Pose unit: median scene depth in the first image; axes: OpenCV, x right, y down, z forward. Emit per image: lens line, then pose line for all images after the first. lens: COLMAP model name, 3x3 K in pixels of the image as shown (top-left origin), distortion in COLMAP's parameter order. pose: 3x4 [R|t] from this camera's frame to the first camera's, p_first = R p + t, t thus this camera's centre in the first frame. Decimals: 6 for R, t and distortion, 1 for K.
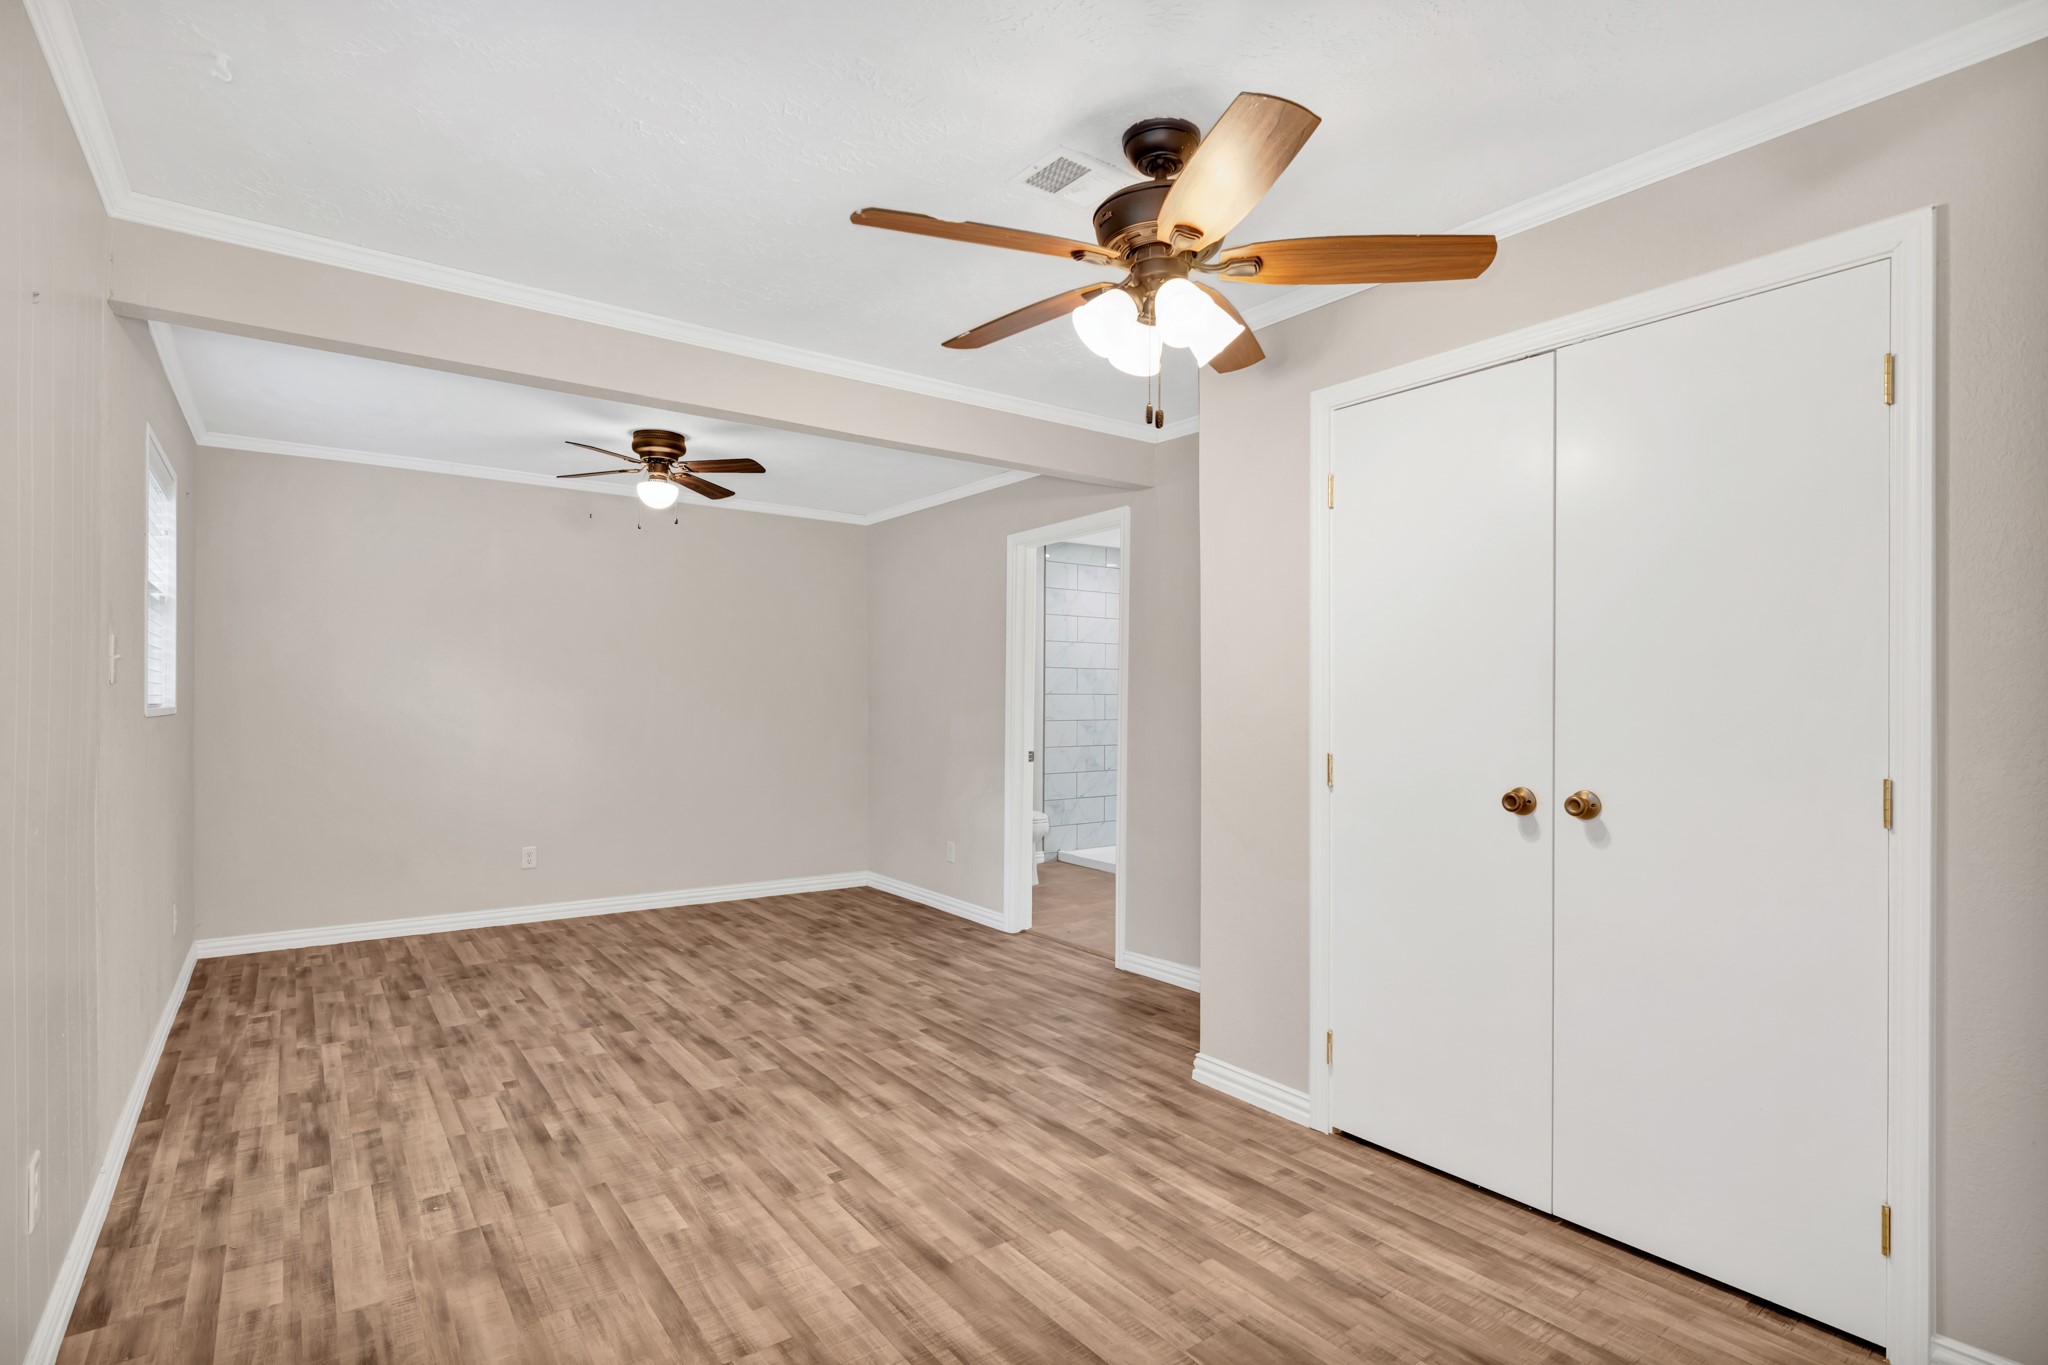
lens RADIAL K [[1019.8, 0, 1023.8], [0, 1019.8, 696.8], [0, 0, 1]] dist [-0.014393, -0.000775]
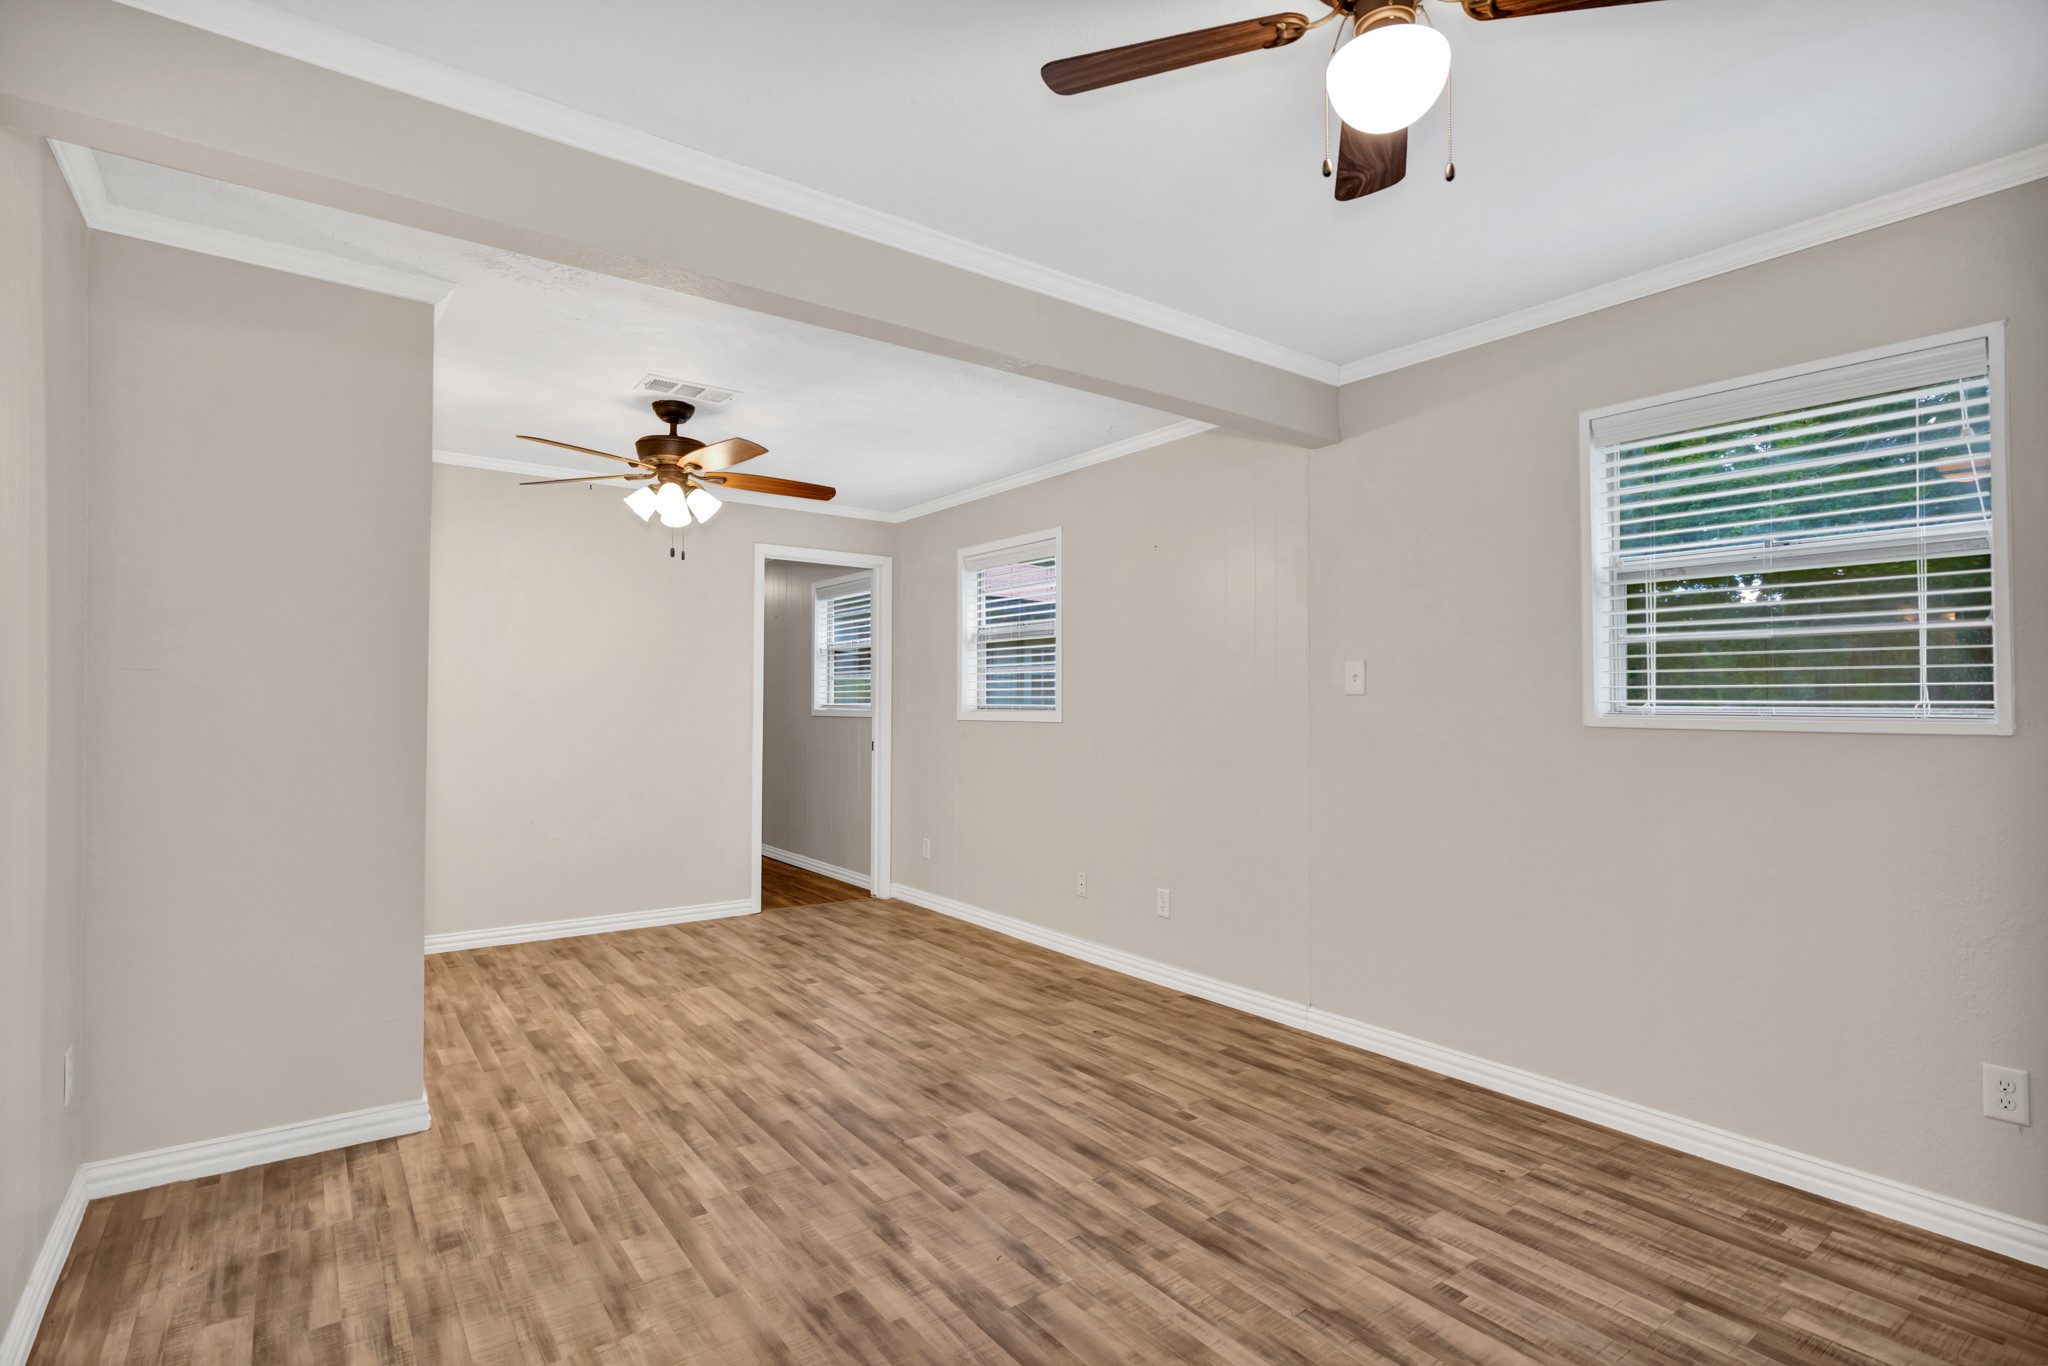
lens RADIAL K [[1019.8, 0, 1026.2], [0, 1019.8, 685.6], [0, 0, 1]] dist [-0.014393, -0.000775]
pose [[-0.999954, -0.009517, 0.001521, -0.369942], [-0.009549, 0.999692, -0.022890, 0.009666], [-0.001302, -0.022903, -0.999737, 2.016094]]
